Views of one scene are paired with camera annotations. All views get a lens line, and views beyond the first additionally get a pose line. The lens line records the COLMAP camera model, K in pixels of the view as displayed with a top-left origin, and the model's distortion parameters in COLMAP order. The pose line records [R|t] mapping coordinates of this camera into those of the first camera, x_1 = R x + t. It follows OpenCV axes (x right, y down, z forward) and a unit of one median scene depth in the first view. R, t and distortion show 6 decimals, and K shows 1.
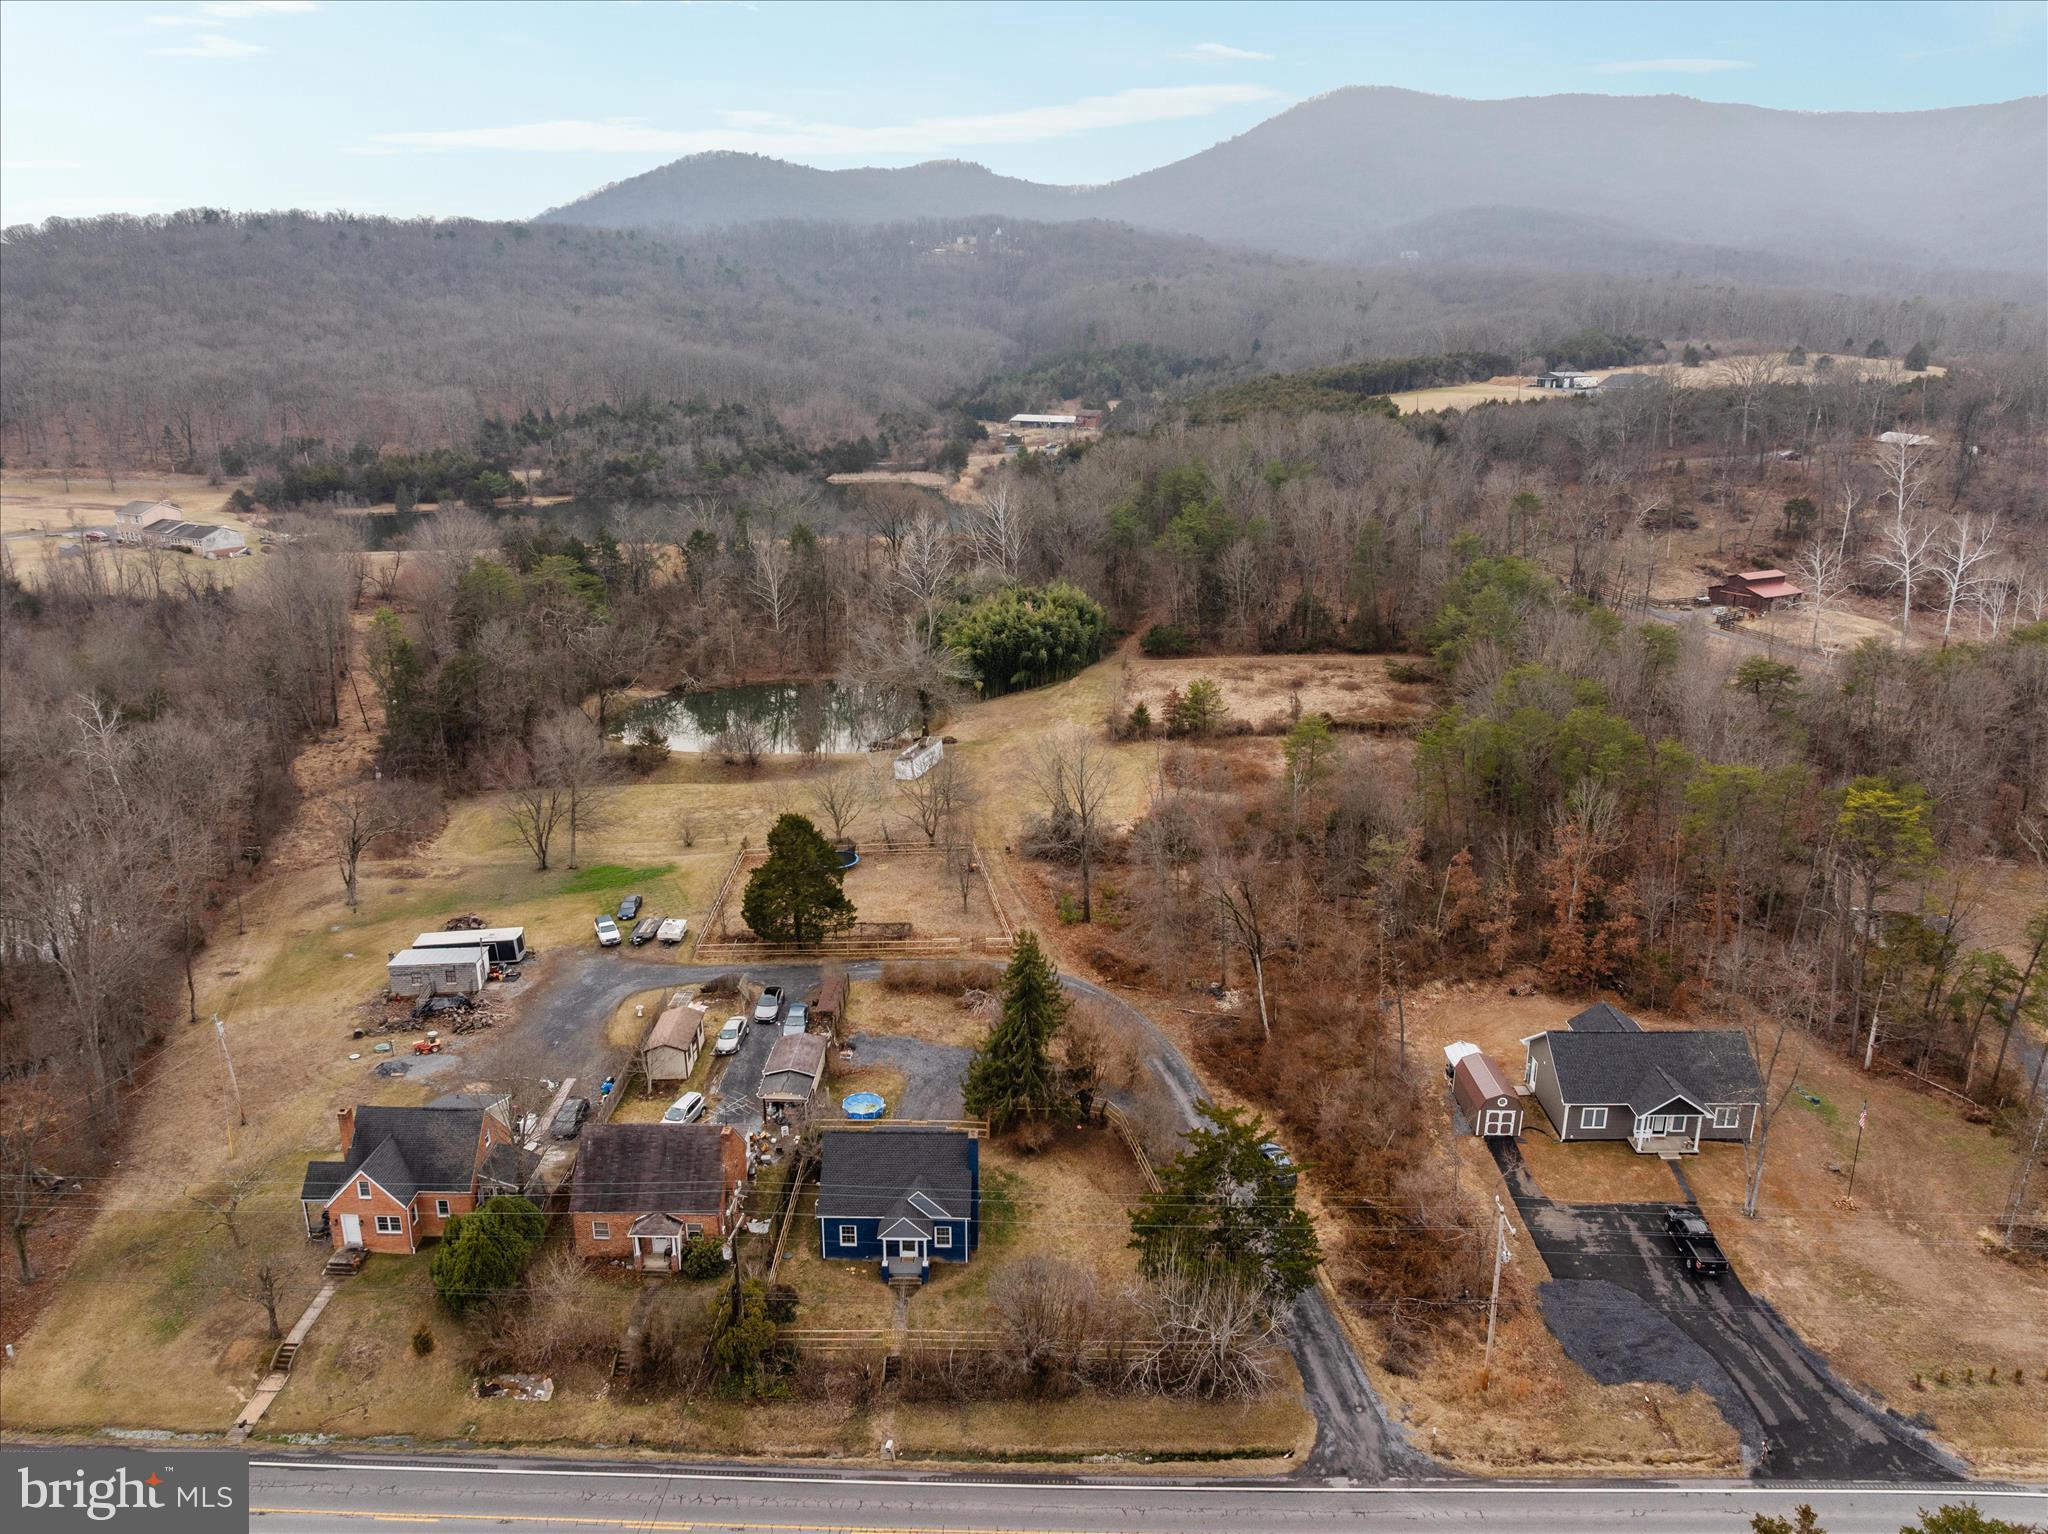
lens RADIAL K [[1437.1, 0, 1037.3], [0, 1437.1, 762.4], [0, 0, 1]] dist [-0.043408, 0.003581]
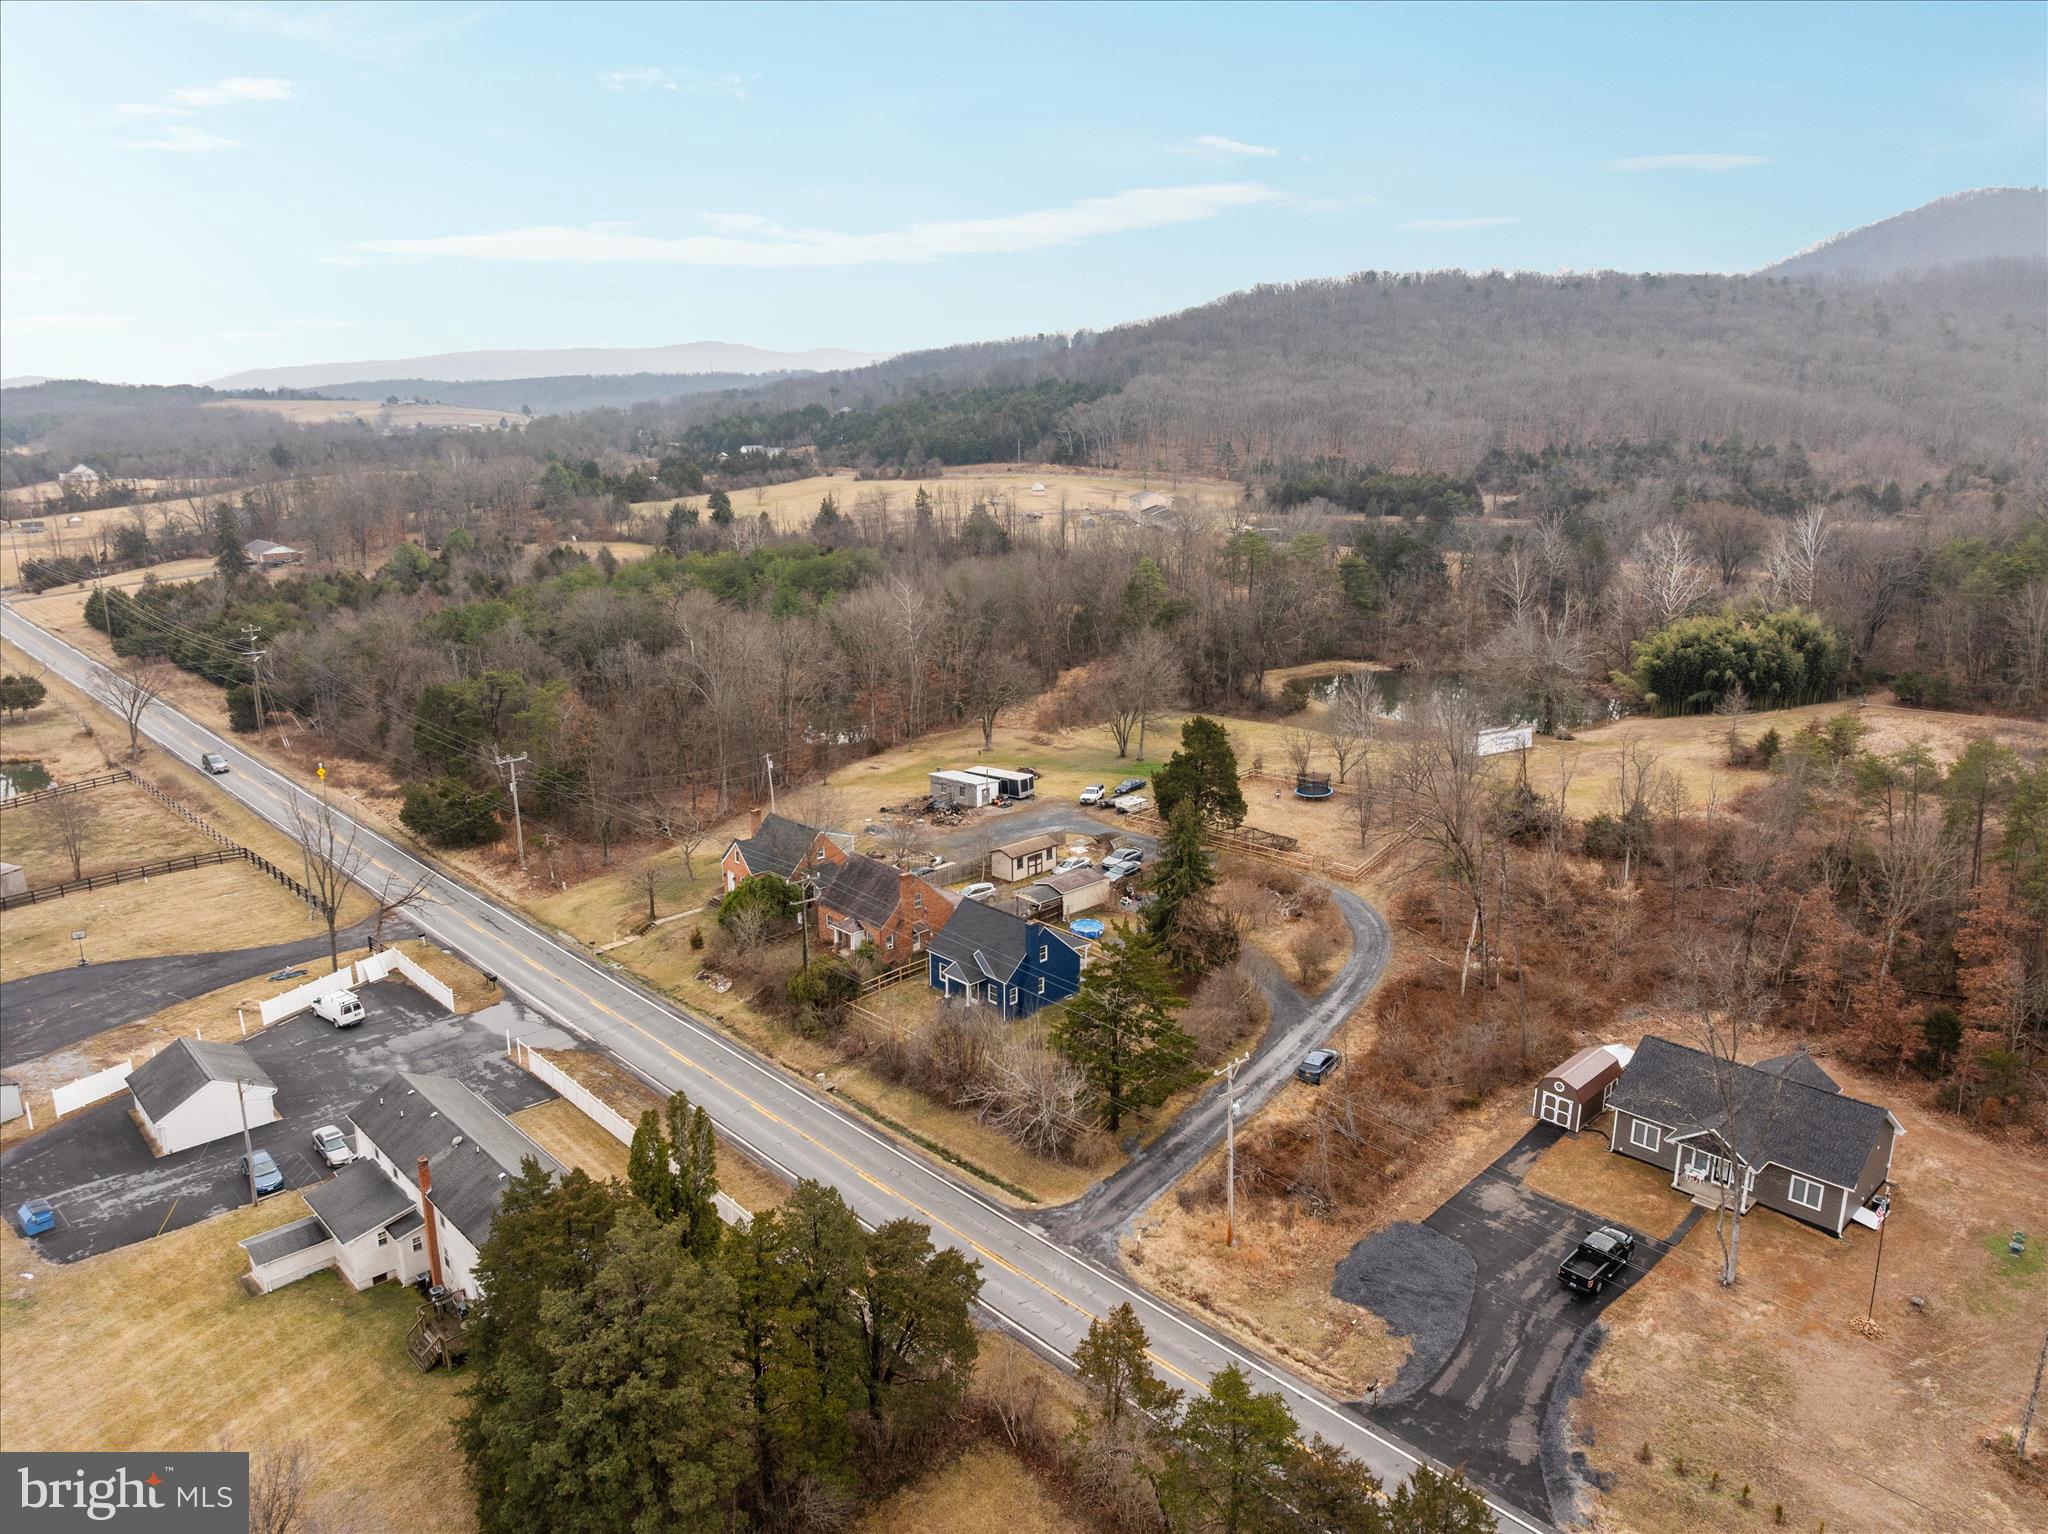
lens RADIAL K [[1437.1, 0, 1037.3], [0, 1437.1, 762.4], [0, 0, 1]] dist [-0.043408, 0.003581]
pose [[0.697272, 0.172521, -0.695736, 0.308880], [-0.201638, 0.978619, 0.040584, 0.029163], [0.687862, 0.111988, 0.717150, 0.041267]]
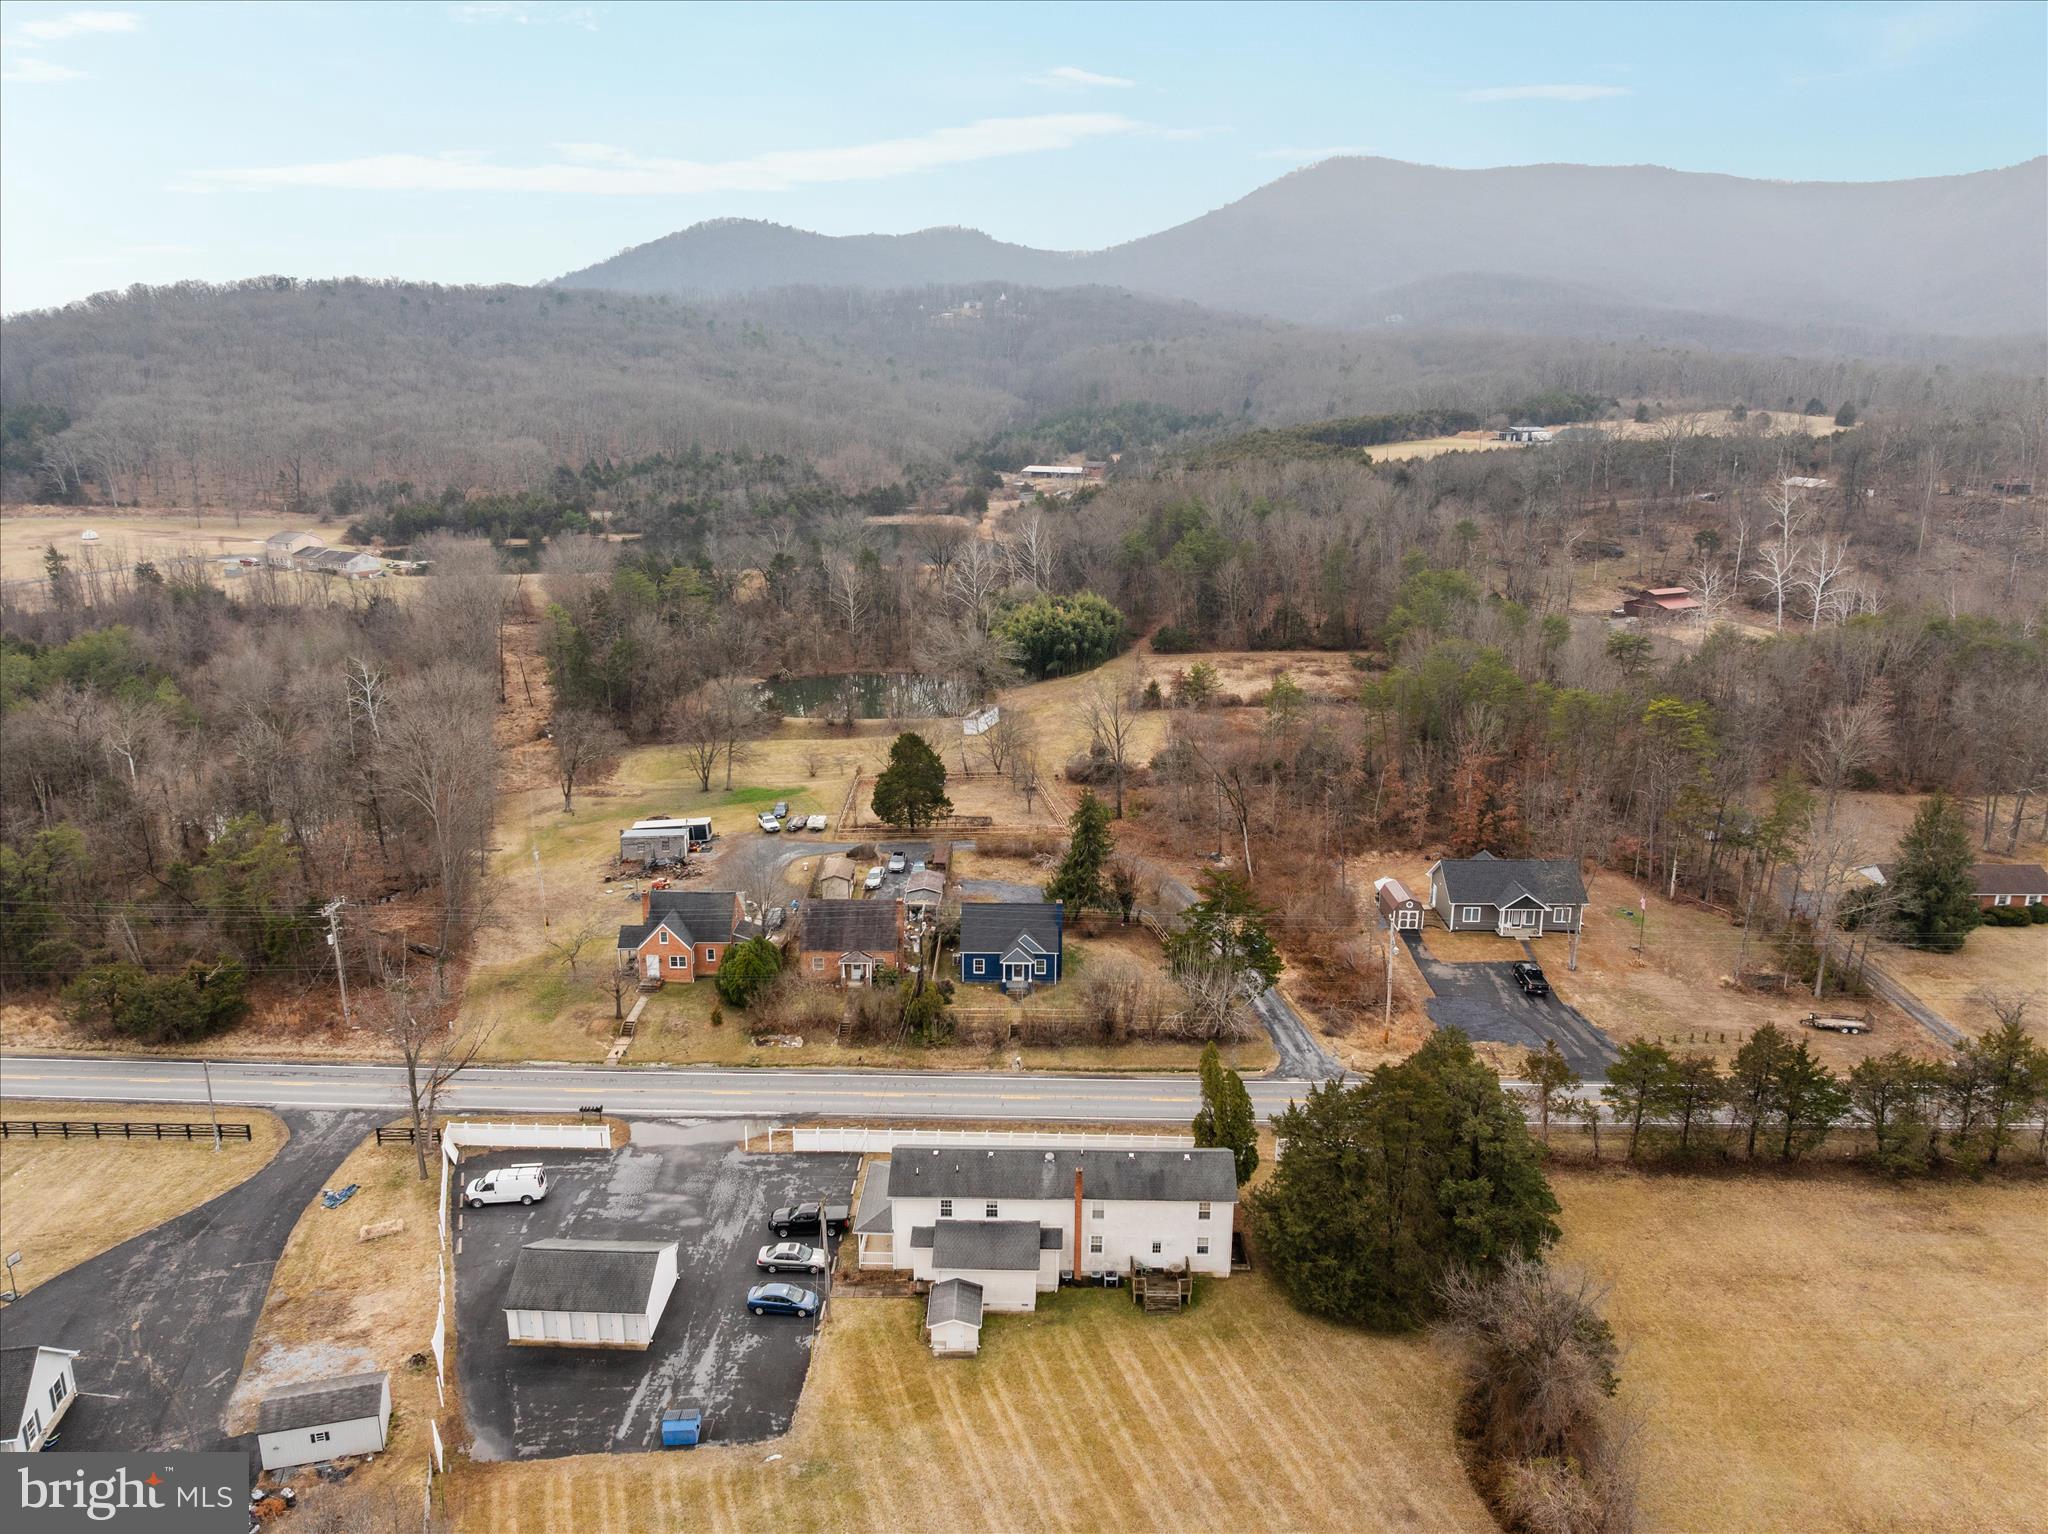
lens RADIAL K [[1437.1, 0, 1037.3], [0, 1437.1, 762.4], [0, 0, 1]] dist [-0.043408, 0.003581]
pose [[0.999992, 0.000711, 0.003851, -0.029218], [-0.000561, 0.999246, -0.038815, 0.066281], [-0.003875, 0.038813, 0.999239, -0.216793]]
